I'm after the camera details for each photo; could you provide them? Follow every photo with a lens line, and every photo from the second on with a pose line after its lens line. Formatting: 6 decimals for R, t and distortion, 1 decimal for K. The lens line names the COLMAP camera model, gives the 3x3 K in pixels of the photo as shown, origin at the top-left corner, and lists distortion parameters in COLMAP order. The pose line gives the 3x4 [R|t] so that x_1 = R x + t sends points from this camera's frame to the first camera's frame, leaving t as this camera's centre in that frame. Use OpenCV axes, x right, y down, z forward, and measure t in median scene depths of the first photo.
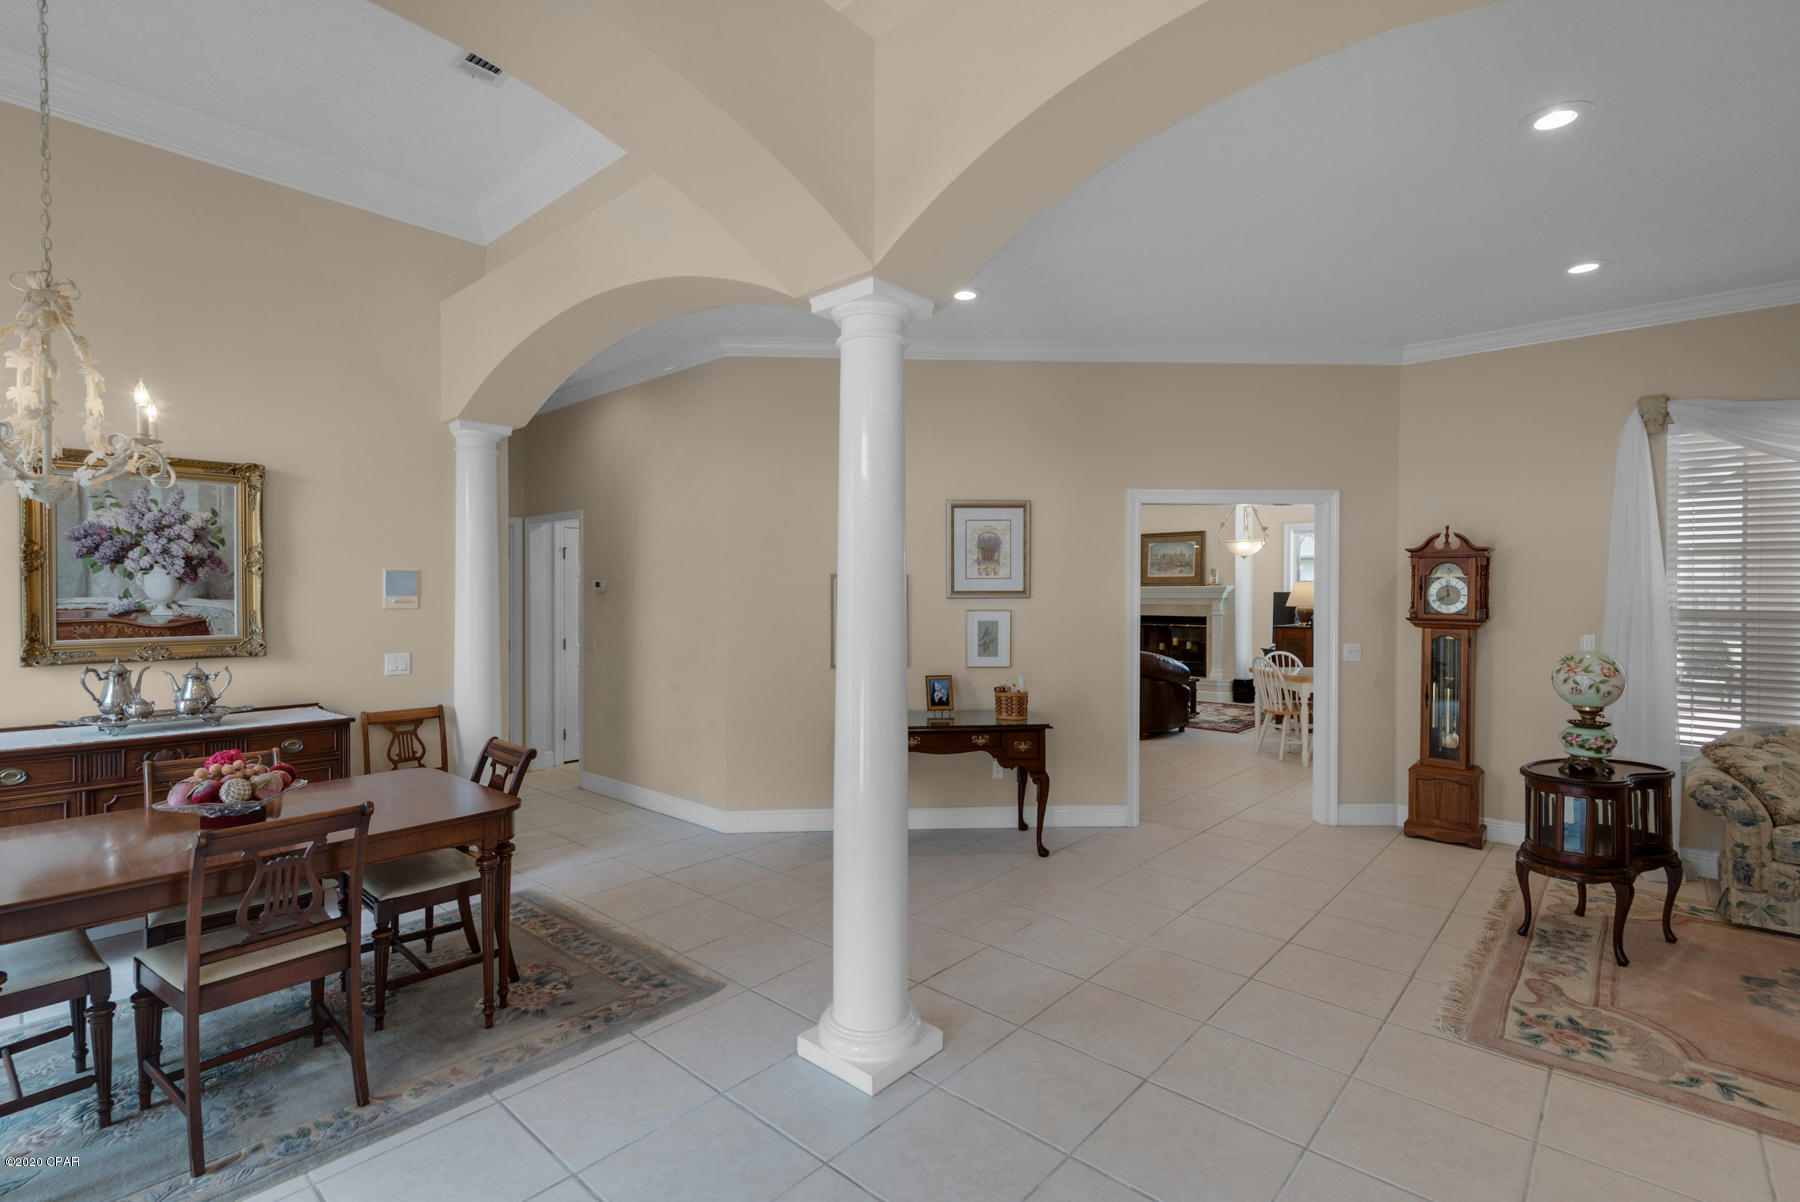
lens RADIAL K [[832.4, 0, 897.7], [0, 832.4, 597.9], [0, 0, 1]] dist [0.017289, -0.008271]
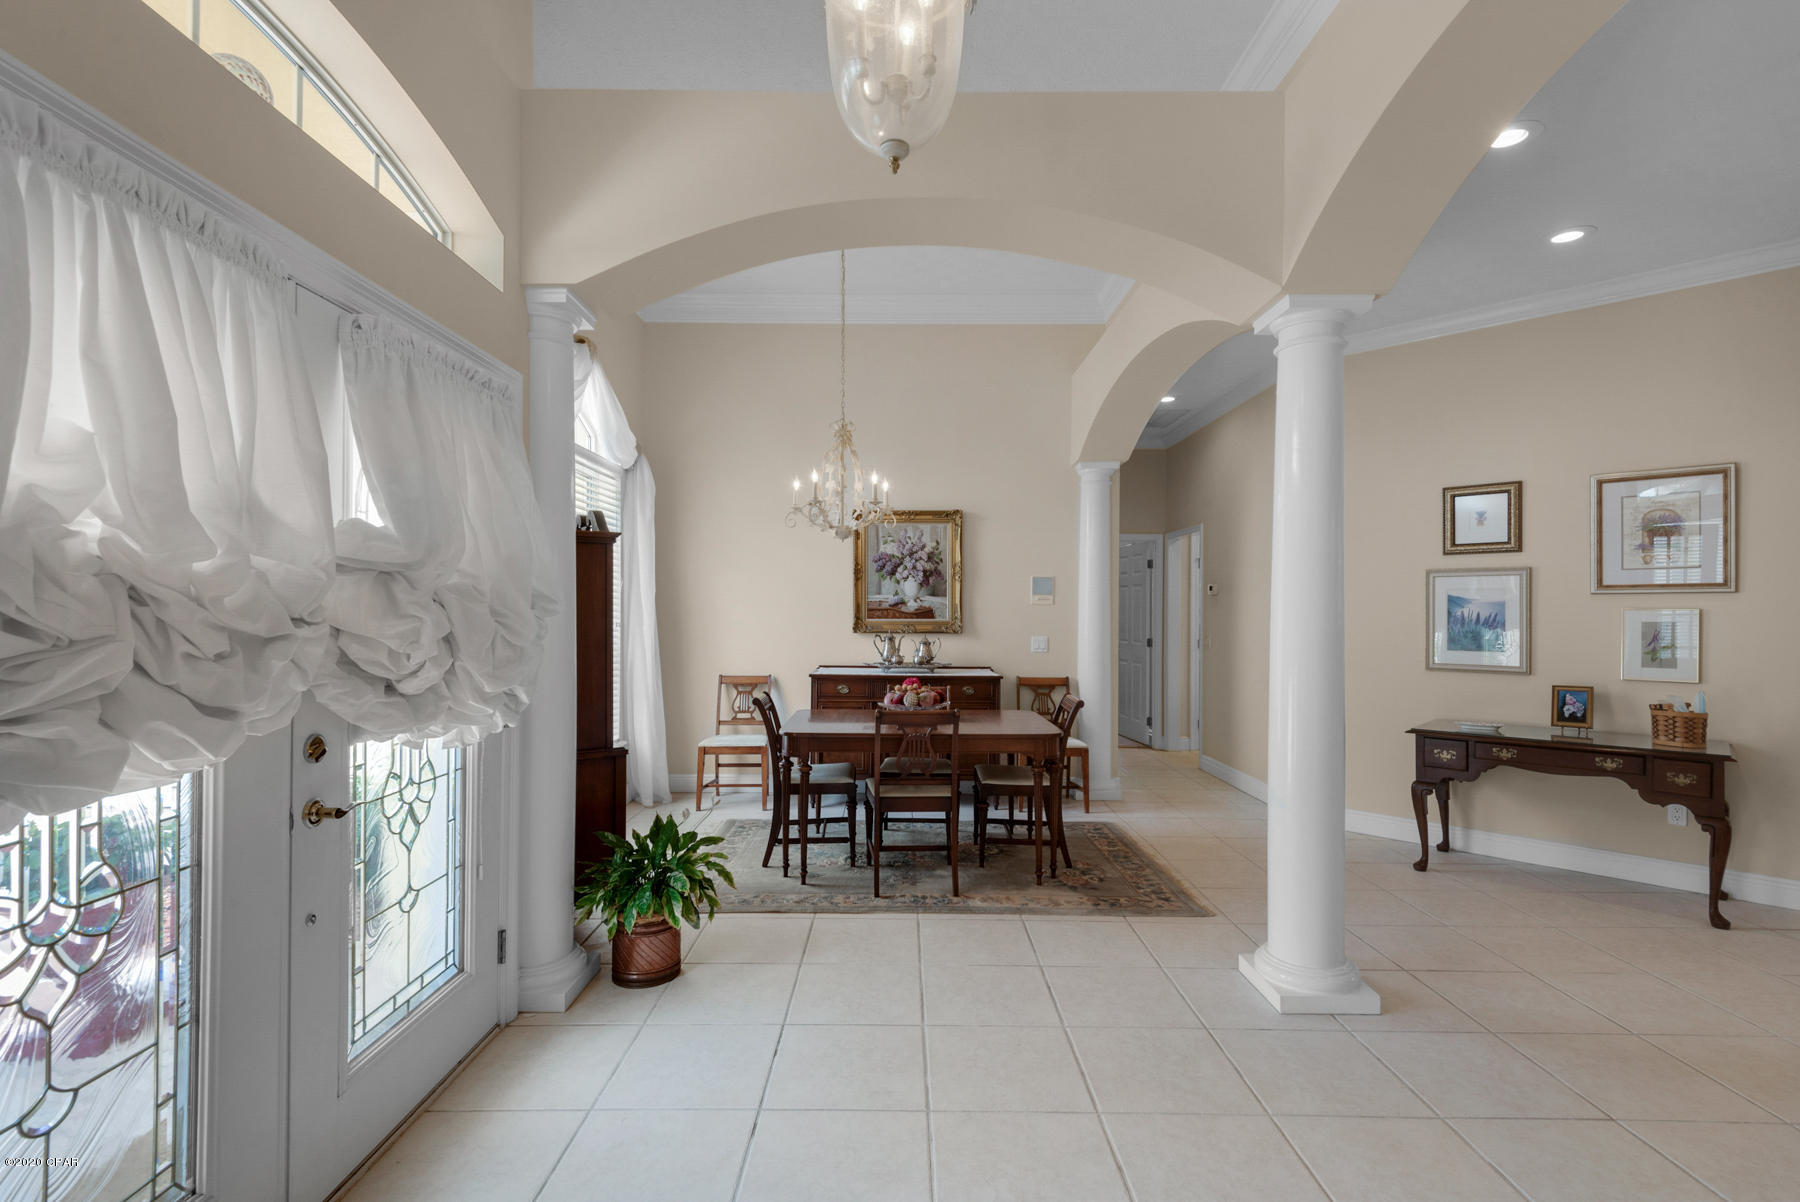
lens RADIAL K [[832.4, 0, 886.6], [0, 832.4, 615.0], [0, 0, 1]] dist [0.017289, -0.008271]
pose [[0.649268, 0.004844, -0.760544, 0.334523], [-0.009996, 0.999948, -0.002164, 0.041605], [0.760494, 0.009008, 0.649283, -0.104870]]
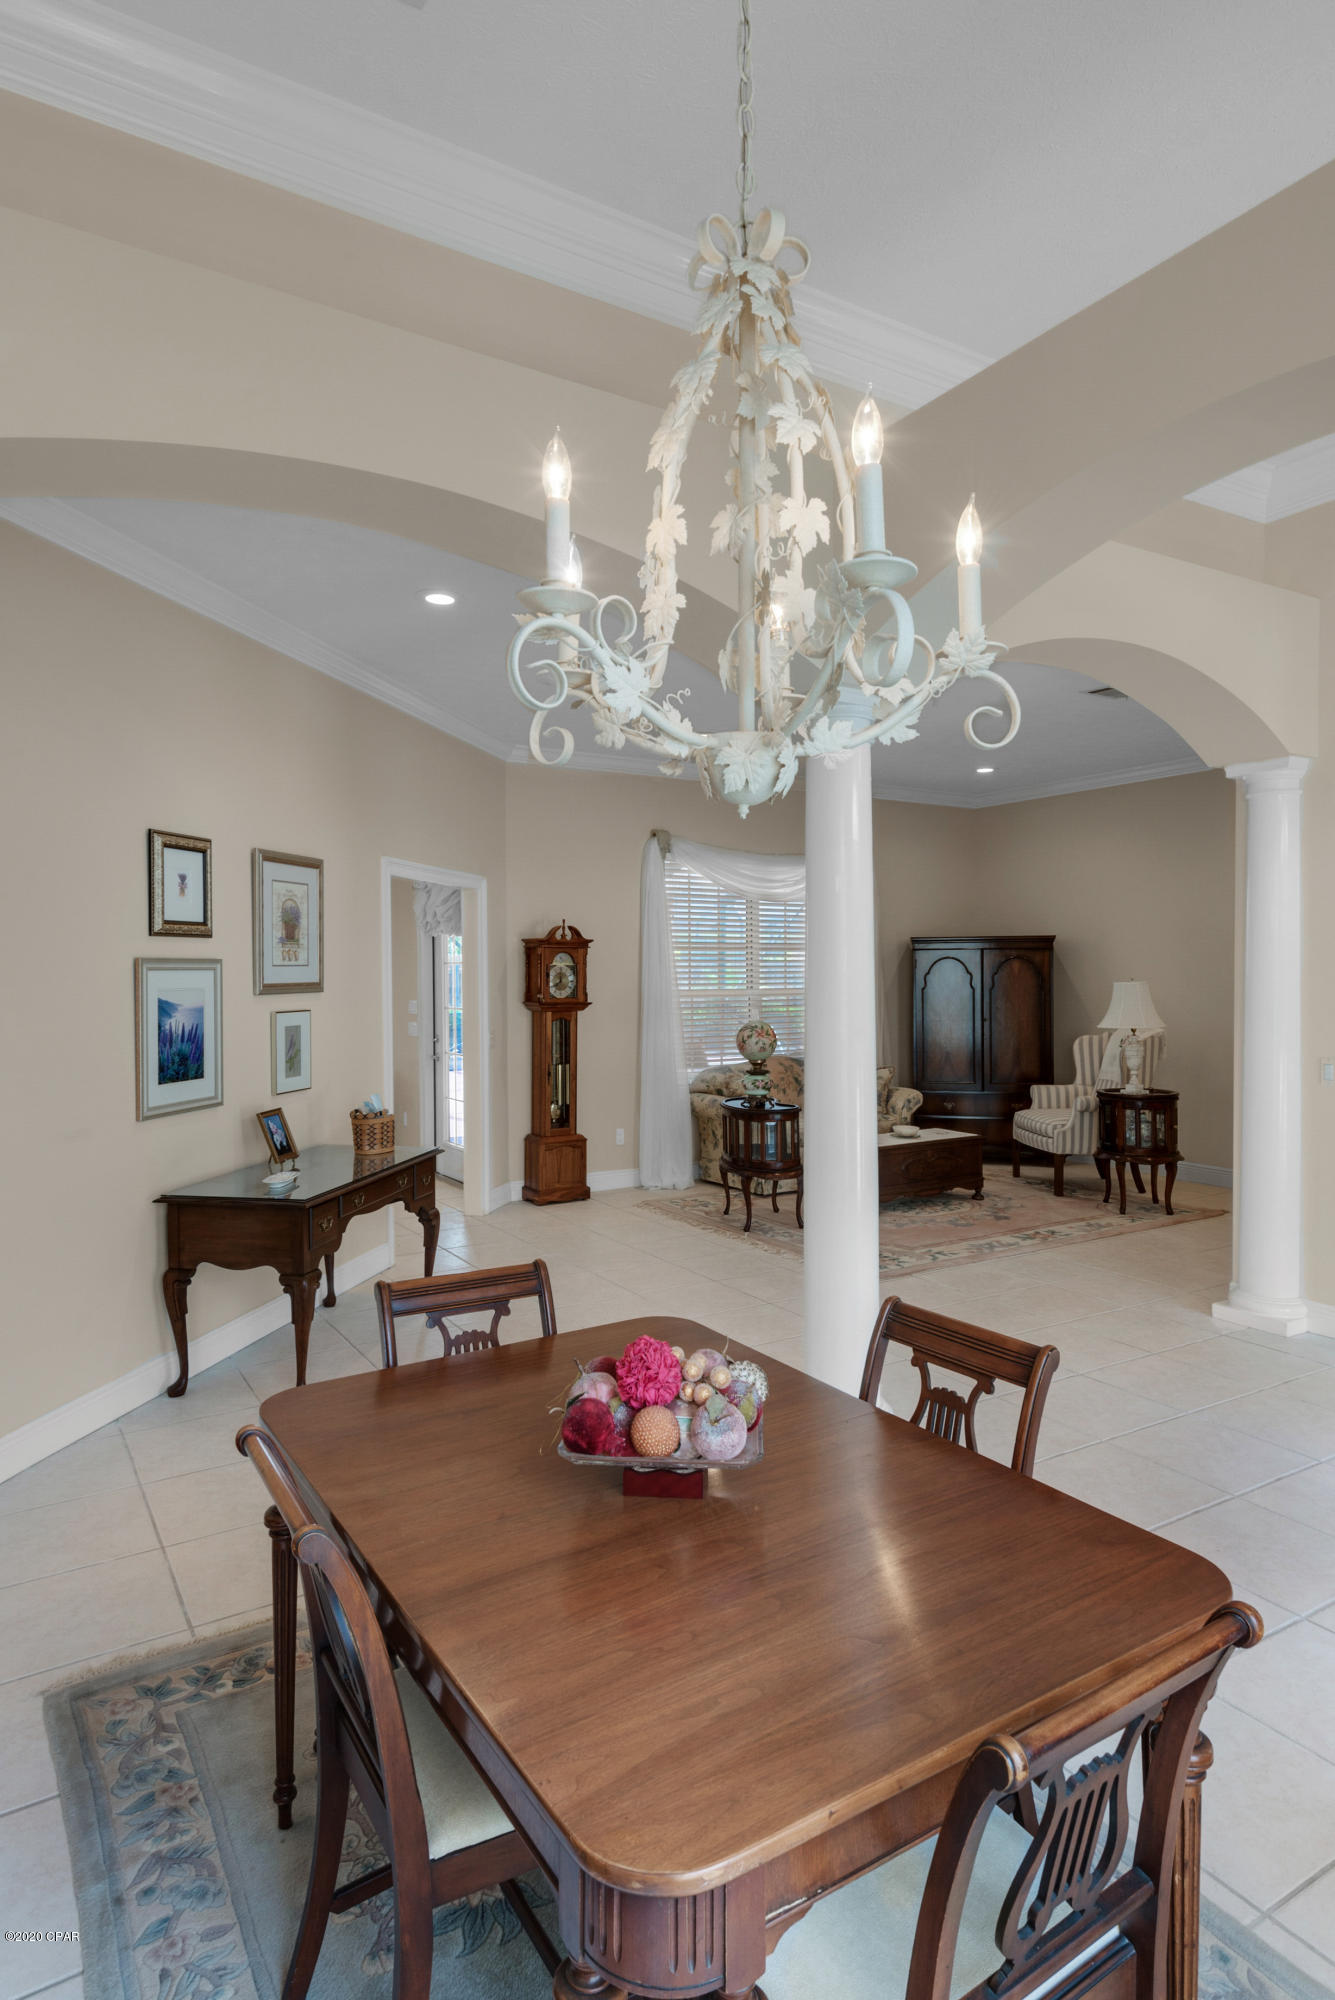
lens RADIAL K [[1109.6, 0, 682.4], [0, 1109.6, 983.9], [0, 0, 1]] dist [-0.038471, -0.000270]
pose [[0.275265, -0.015136, 0.961249, -0.980943], [0.010640, 0.999863, 0.012697, -0.022928], [-0.961309, 0.006733, 0.275389, 0.594317]]
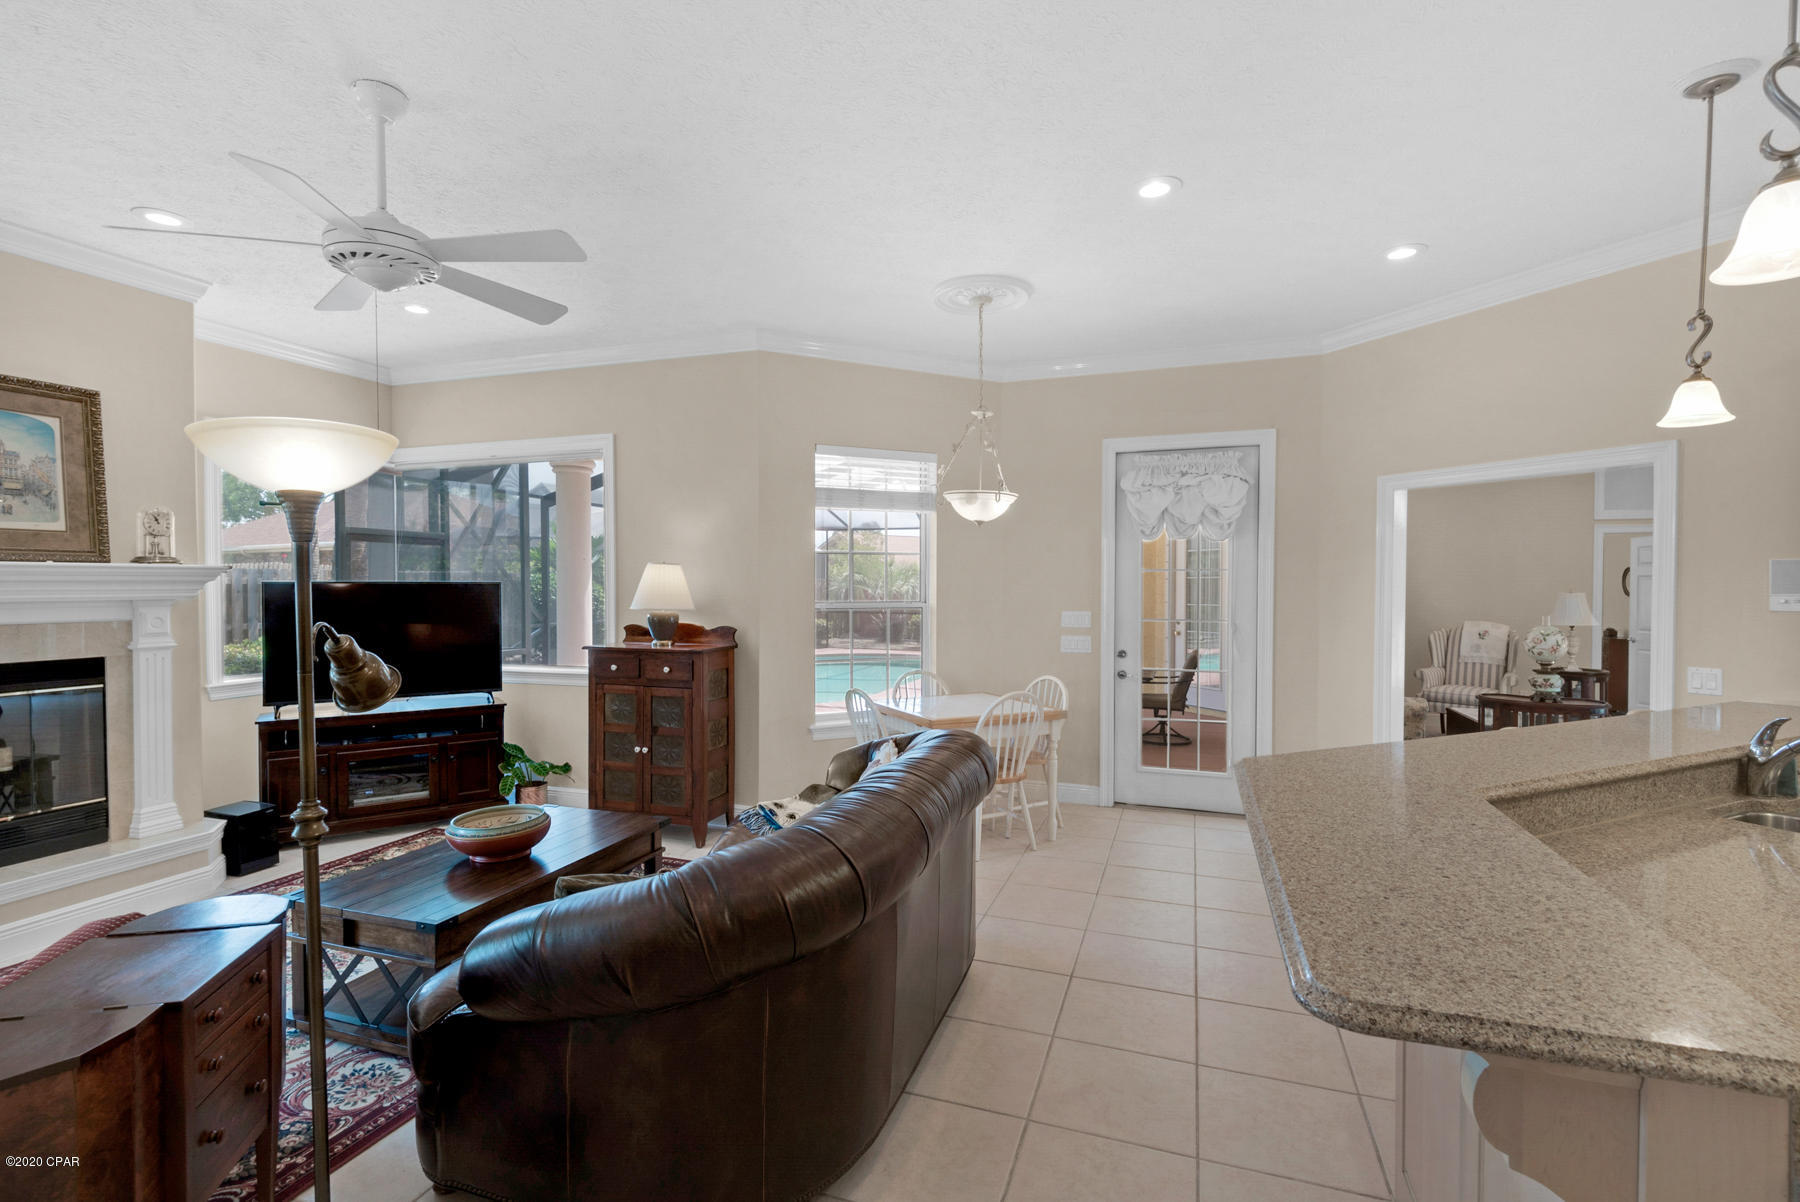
lens RADIAL K [[832.4, 0, 898.7], [0, 832.4, 604.2], [0, 0, 1]] dist [0.017289, -0.008271]
pose [[-0.367496, -0.029512, 0.929557, -0.151721], [0.001263, 0.999480, 0.032231, -0.025446], [-0.930024, 0.013019, -0.367268, 2.586313]]
